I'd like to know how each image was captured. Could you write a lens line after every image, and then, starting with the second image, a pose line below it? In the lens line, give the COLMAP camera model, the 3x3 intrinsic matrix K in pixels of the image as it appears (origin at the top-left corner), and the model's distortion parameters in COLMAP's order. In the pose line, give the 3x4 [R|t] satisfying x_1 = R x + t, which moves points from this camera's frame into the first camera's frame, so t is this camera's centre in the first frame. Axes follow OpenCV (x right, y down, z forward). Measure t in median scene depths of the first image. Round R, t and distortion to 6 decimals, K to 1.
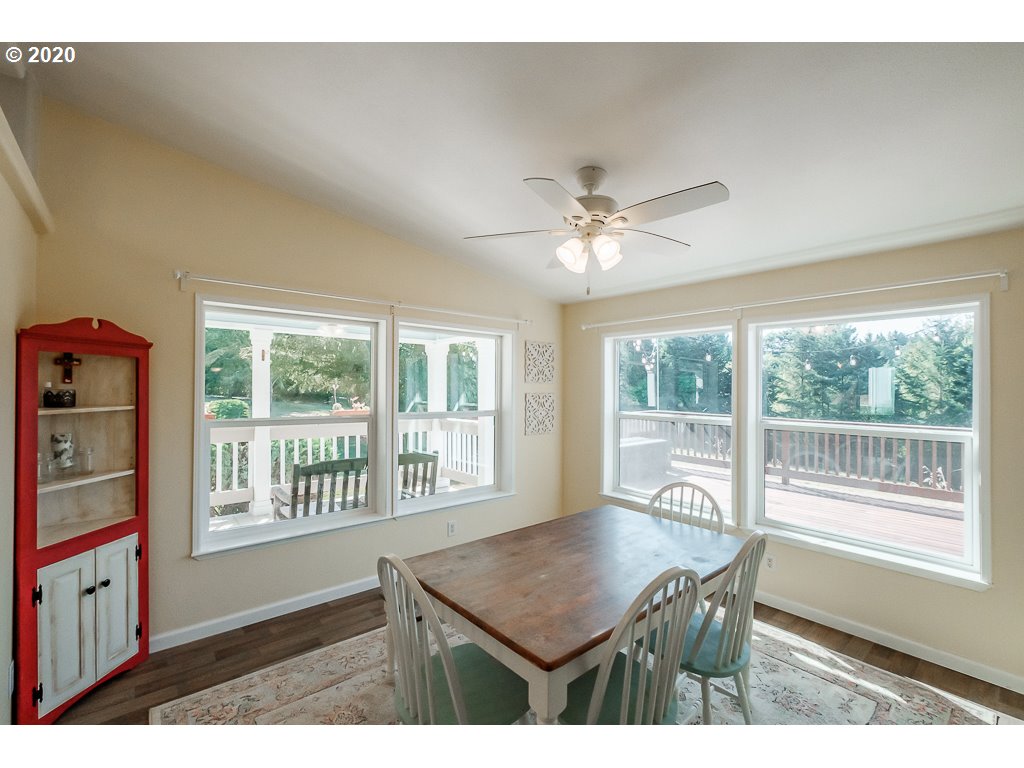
lens RADIAL K [[457.4, 0, 503.4], [0, 457.4, 386.5], [0, 0, 1]] dist [-0.001655, -0.000498]
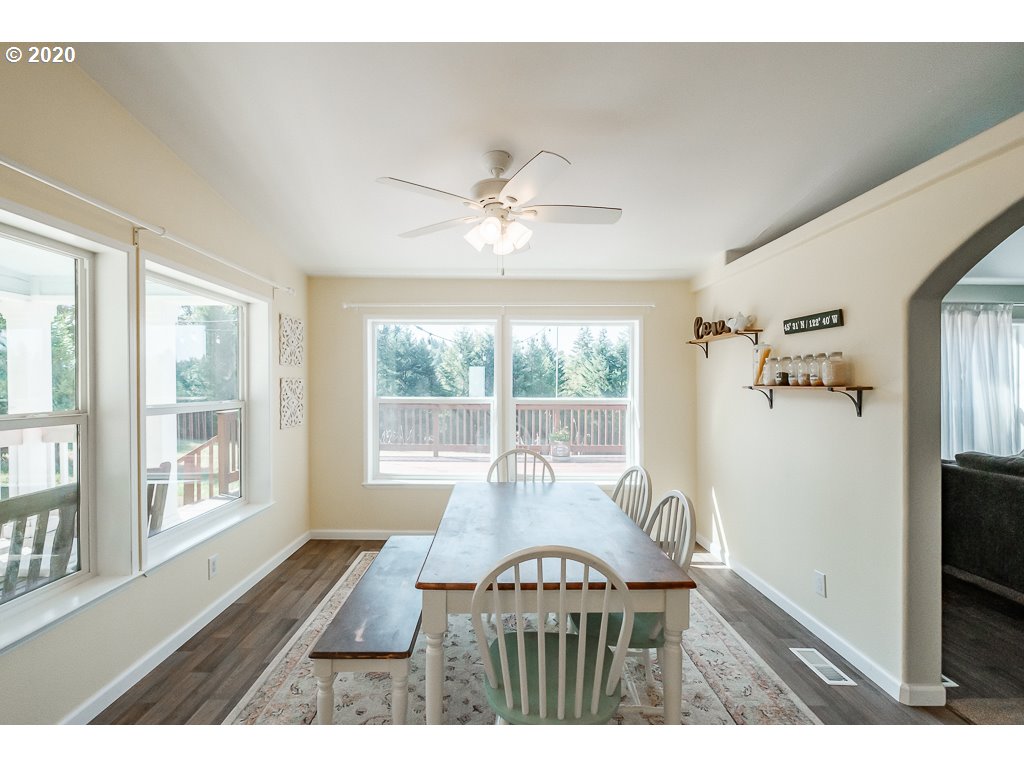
lens RADIAL K [[448.2, 0, 507.1], [0, 448.2, 380.3], [0, 0, 1]] dist [0.000485, 0.000178]
pose [[0.640462, -0.001126, 0.767989, -0.300860], [0.000116, 0.999999, 0.001369, 0.018000], [-0.767990, -0.000787, 0.640462, 0.176530]]
